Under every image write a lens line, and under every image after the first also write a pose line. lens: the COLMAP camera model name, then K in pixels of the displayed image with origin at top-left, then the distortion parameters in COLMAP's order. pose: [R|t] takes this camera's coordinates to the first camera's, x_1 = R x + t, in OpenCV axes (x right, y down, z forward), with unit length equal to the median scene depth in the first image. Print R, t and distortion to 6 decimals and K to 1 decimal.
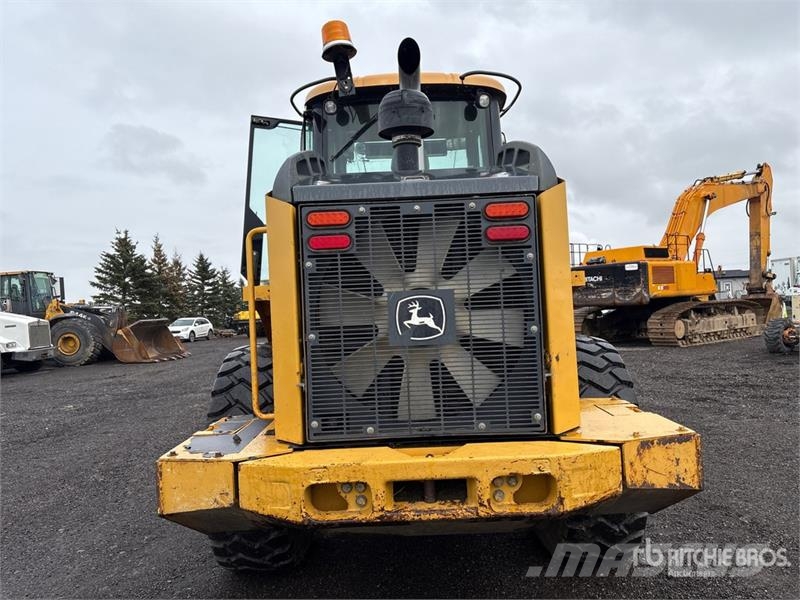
lens RADIAL K [[600.2, 0, 403.1], [0, 600.2, 302.2], [0, 0, 1]] dist [0.048685, -0.046941]
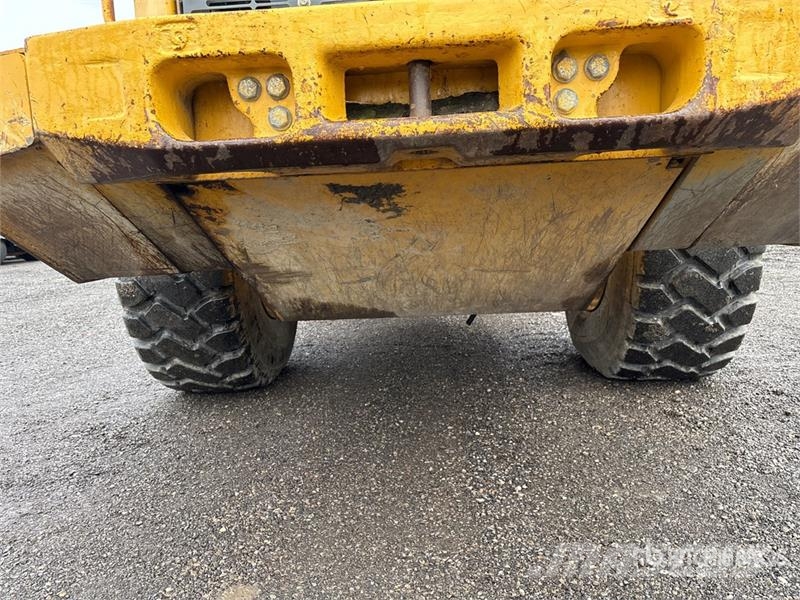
lens RADIAL K [[600.2, 0, 398.5], [0, 600.2, 298.9], [0, 0, 1]] dist [0.048685, -0.046941]
pose [[0.999188, 0.002851, -0.040189, 0.044969], [0.002770, 0.990272, 0.139120, 0.394558], [0.040194, -0.139118, 0.989460, 0.487262]]
